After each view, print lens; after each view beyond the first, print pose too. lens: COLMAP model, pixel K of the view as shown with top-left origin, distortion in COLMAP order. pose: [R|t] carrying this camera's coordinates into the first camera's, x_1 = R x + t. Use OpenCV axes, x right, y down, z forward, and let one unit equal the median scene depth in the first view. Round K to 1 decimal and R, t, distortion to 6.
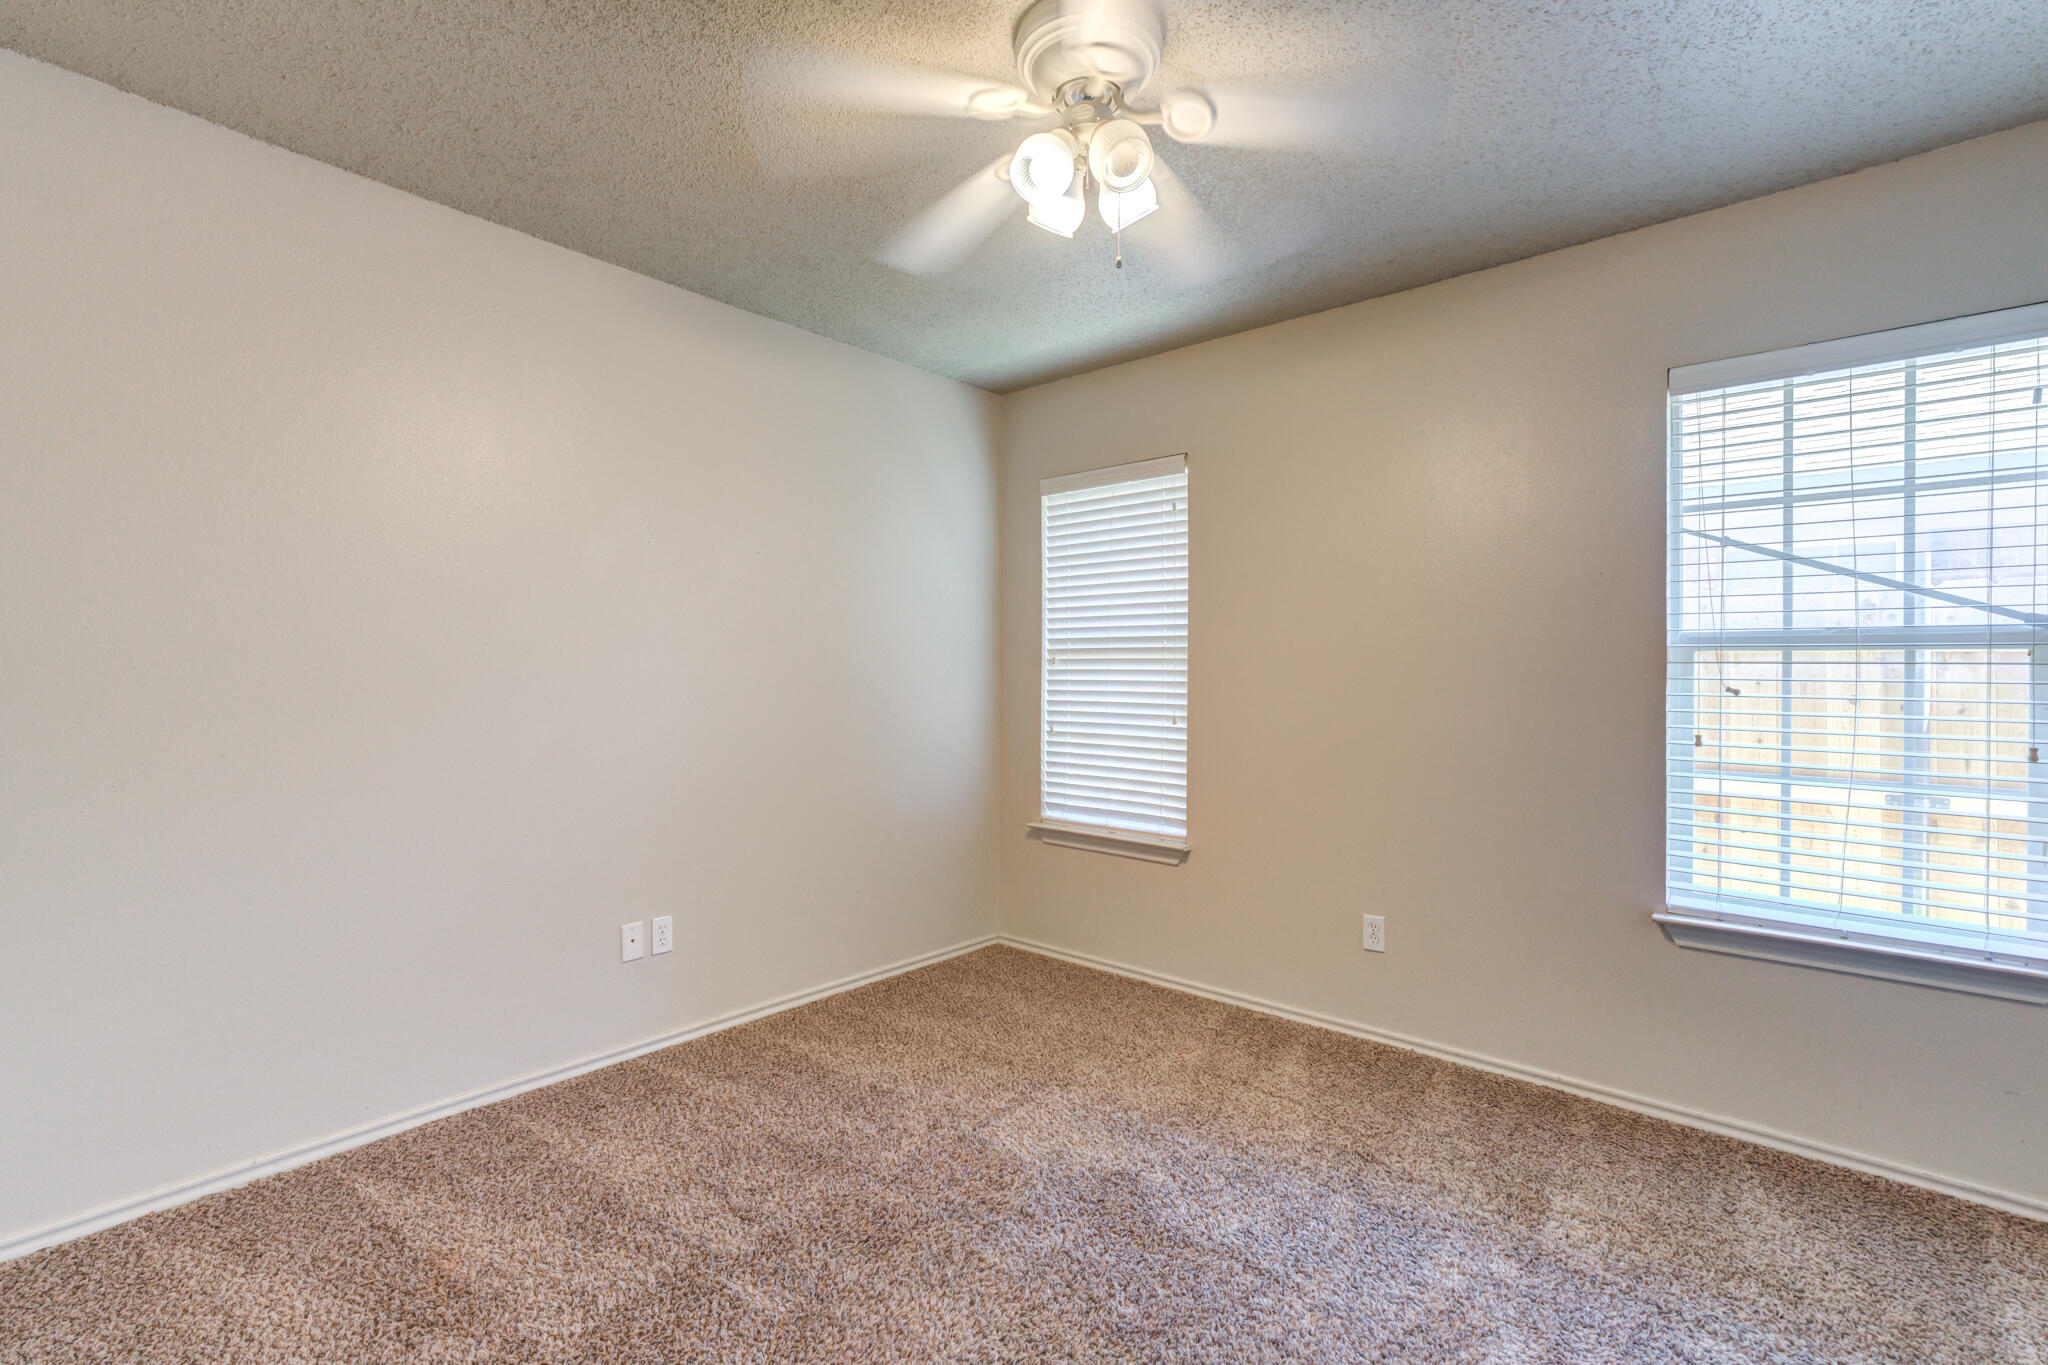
lens RADIAL K [[937.7, 0, 1019.5], [0, 937.7, 678.2], [0, 0, 1]] dist [-0.007306, 0.012708]
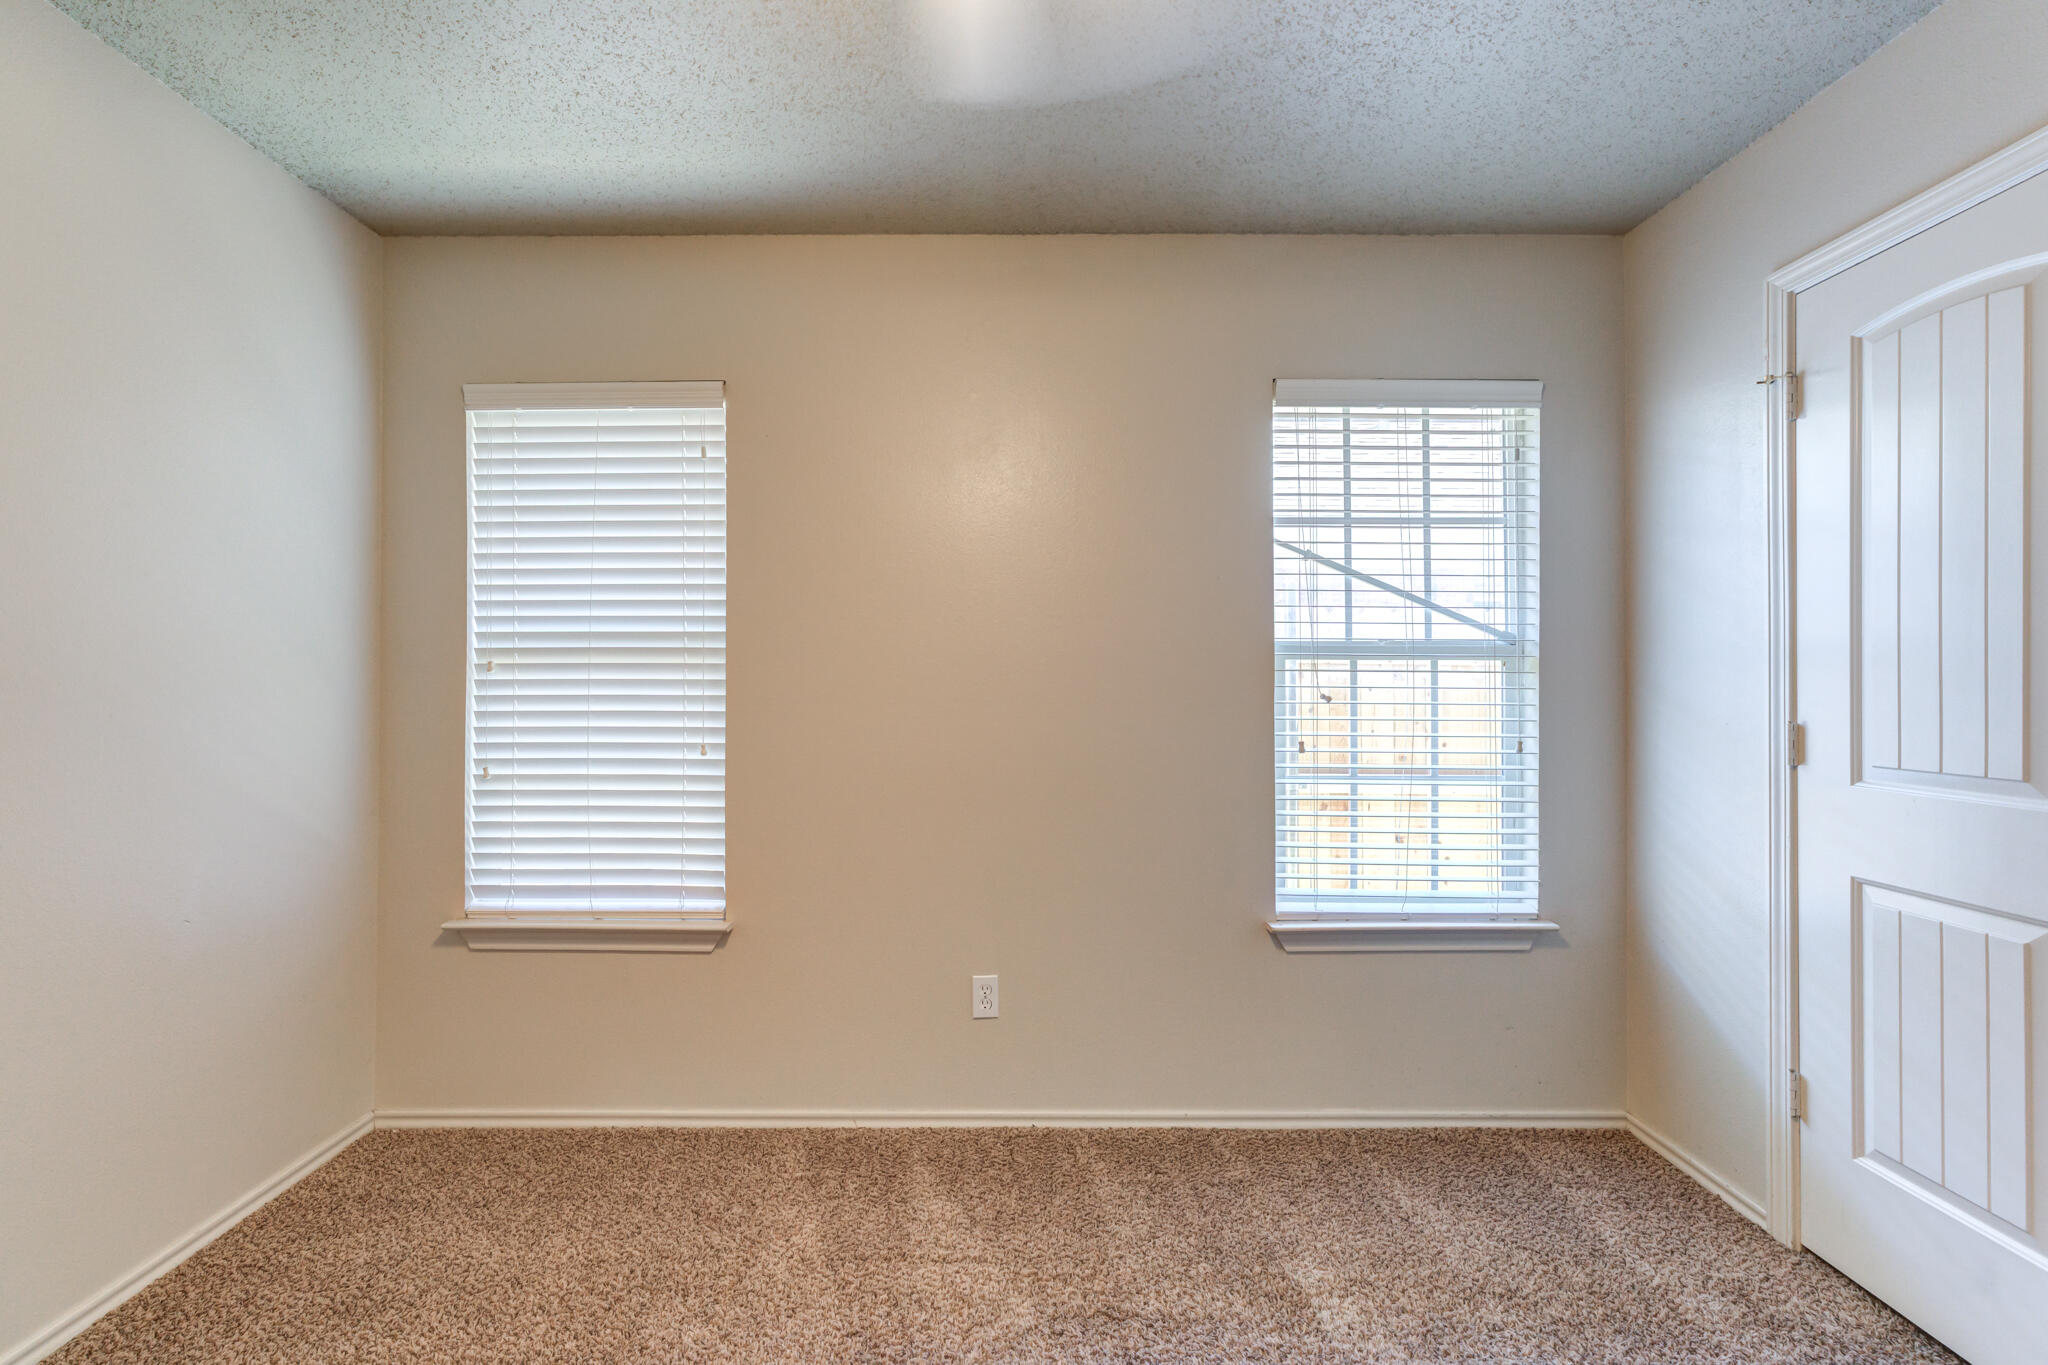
lens RADIAL K [[937.7, 0, 1022.0], [0, 937.7, 678.3], [0, 0, 1]] dist [-0.007306, 0.012708]
pose [[0.757374, 0.000299, 0.652982, -0.134637], [0.009381, 0.999892, -0.011340, 0.000785], [-0.652914, 0.014714, 0.757289, 0.336281]]
